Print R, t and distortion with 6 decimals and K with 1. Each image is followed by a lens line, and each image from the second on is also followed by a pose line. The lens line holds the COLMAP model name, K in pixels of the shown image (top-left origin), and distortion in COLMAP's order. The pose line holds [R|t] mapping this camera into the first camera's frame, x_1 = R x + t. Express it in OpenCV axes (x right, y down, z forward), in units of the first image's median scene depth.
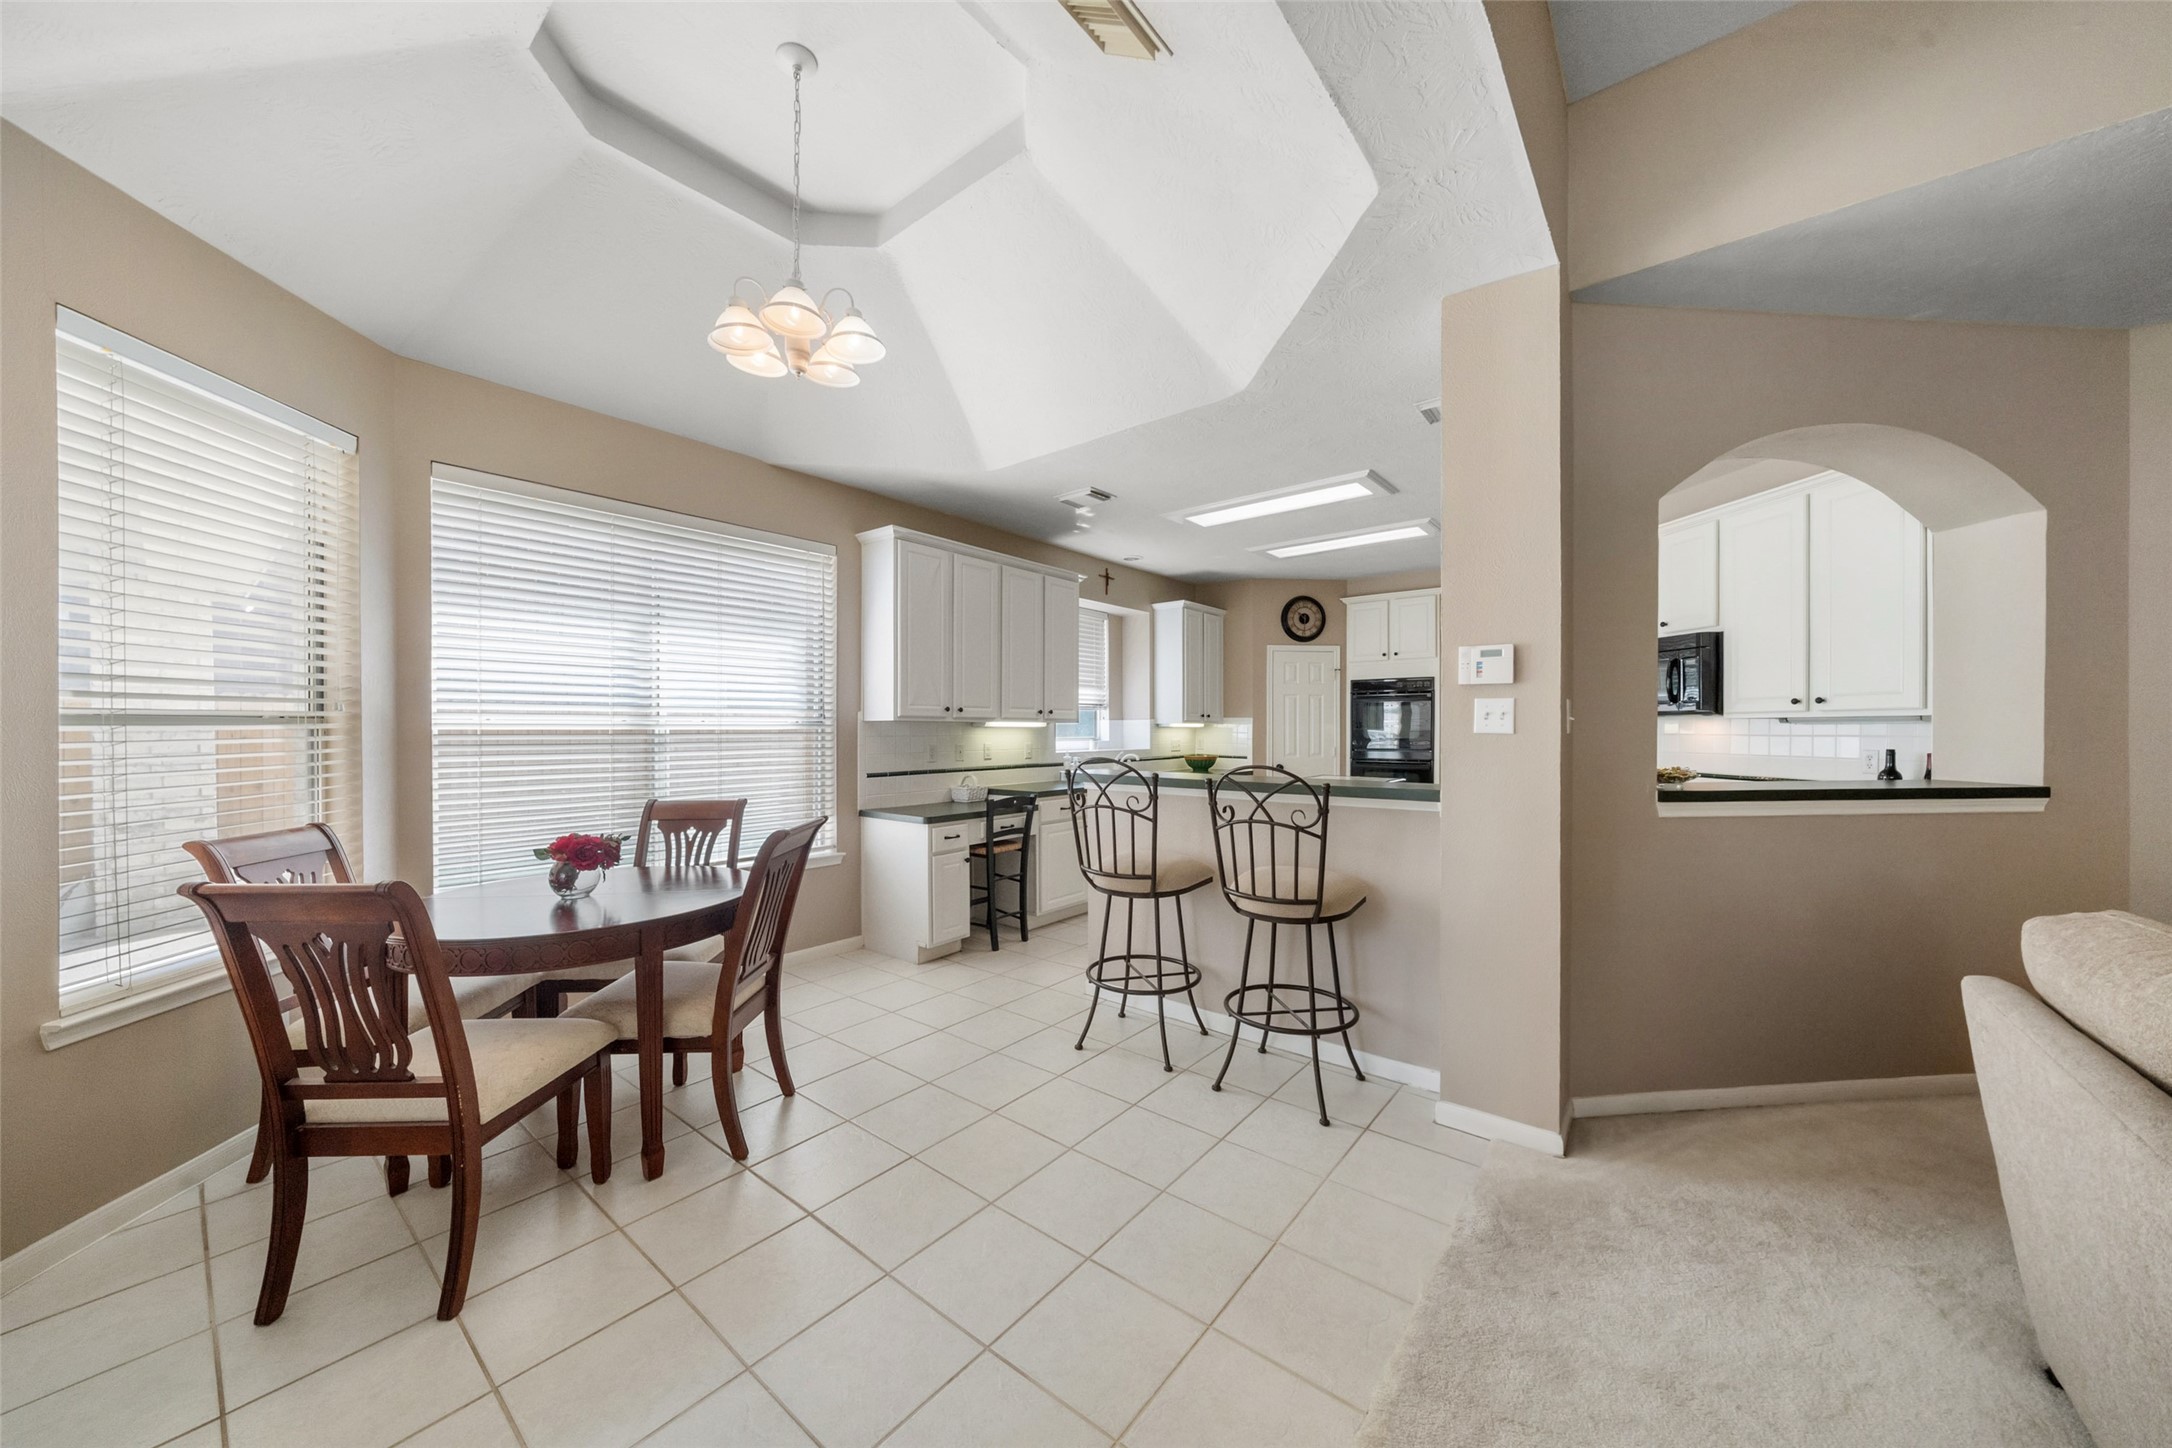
lens RADIAL K [[747.2, 0, 1087.8], [0, 747.2, 725.8], [0, 0, 1]] dist [-0.005815, 0.000341]
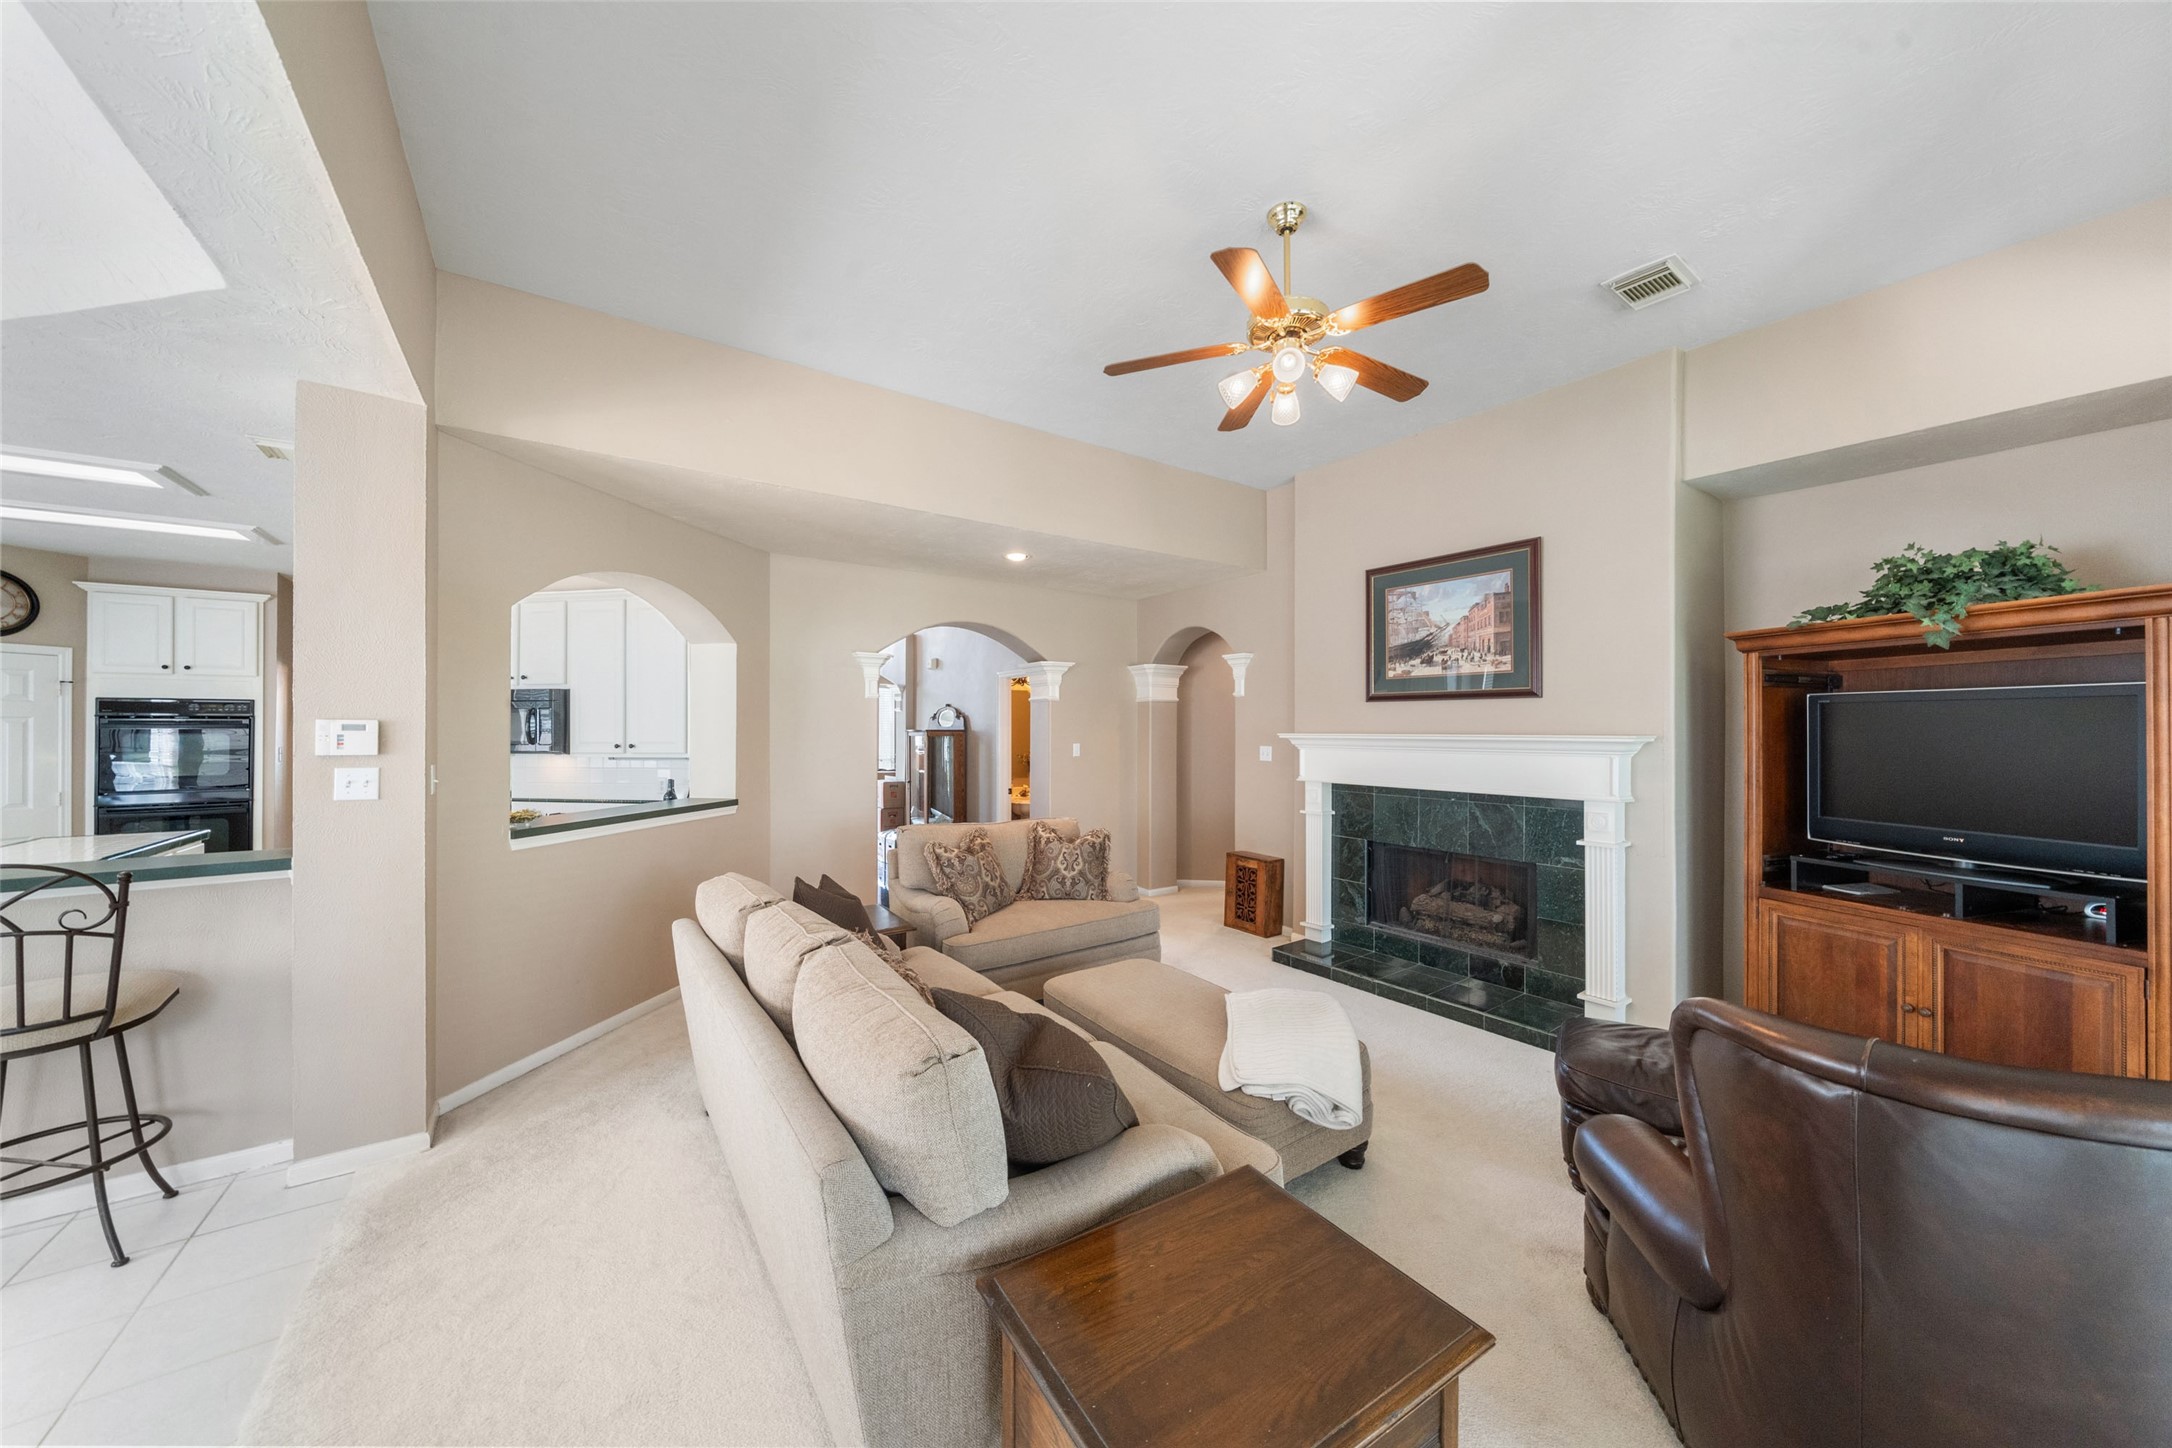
lens RADIAL K [[747.2, 0, 1093.5], [0, 747.2, 729.4], [0, 0, 1]] dist [-0.005815, 0.000341]
pose [[0.270705, -0.000168, 0.962662, -0.184028], [0.000098, 1.000000, 0.000147, -0.079906], [-0.962662, 0.000054, 0.270705, -0.291170]]
